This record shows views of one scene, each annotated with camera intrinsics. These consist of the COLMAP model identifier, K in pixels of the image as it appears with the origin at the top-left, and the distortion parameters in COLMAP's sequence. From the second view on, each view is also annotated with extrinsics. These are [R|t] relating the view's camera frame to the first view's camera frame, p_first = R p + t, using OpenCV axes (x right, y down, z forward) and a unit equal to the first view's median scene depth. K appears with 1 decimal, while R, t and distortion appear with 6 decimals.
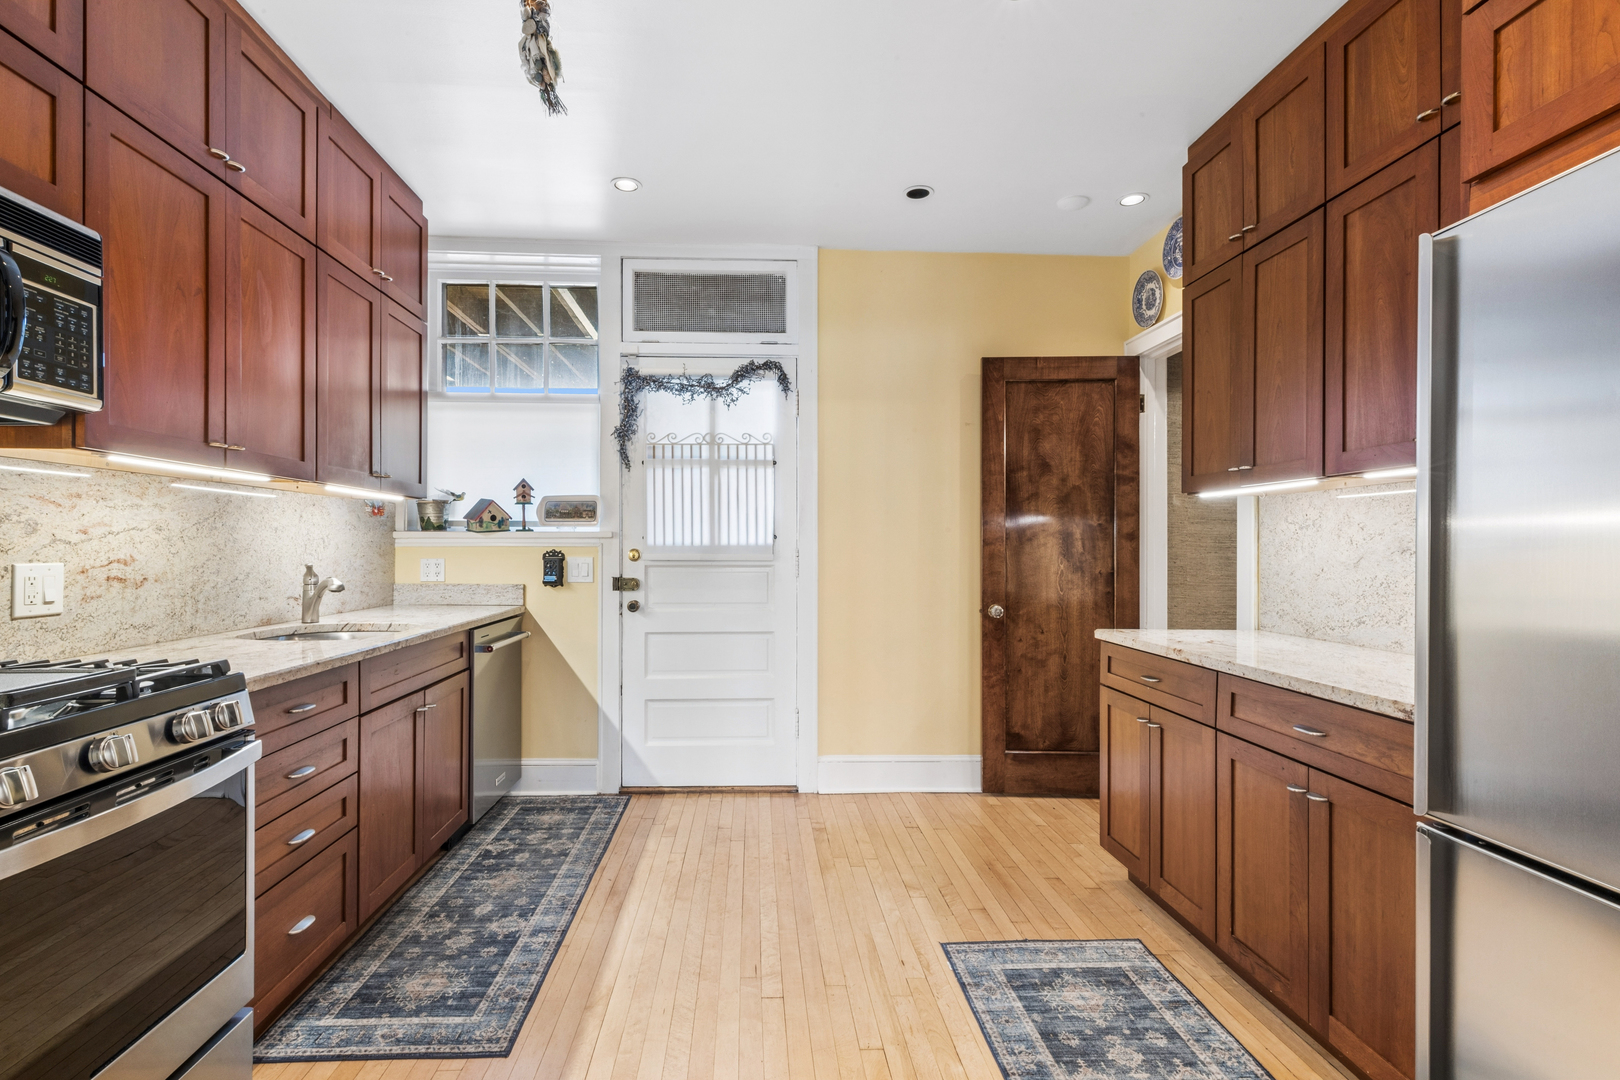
lens RADIAL K [[738.9, 0, 806.8], [0, 738.9, 545.9], [0, 0, 1]] dist [0.000820, -0.000128]
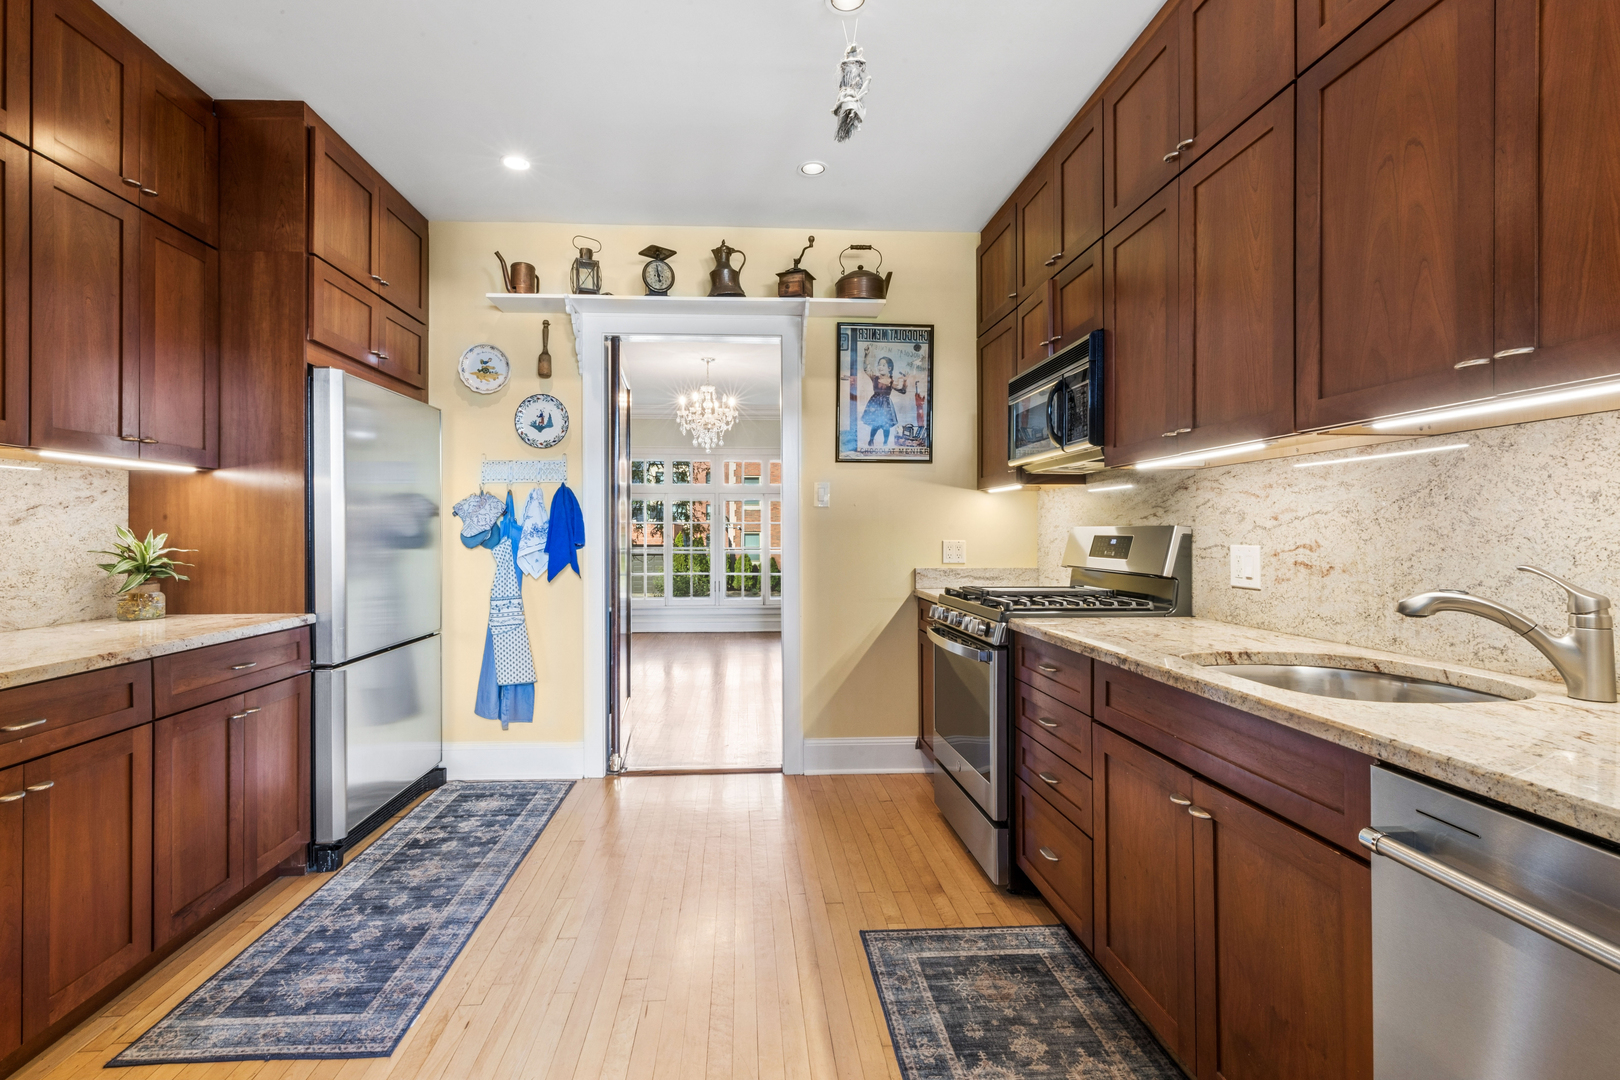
lens RADIAL K [[738.9, 0, 806.1], [0, 738.9, 541.4], [0, 0, 1]] dist [0.000820, -0.000128]
pose [[-0.999928, -0.006910, -0.009831, -0.260373], [-0.007007, 0.999926, 0.009941, 0.008765], [0.009762, 0.010010, -0.999902, 1.987980]]
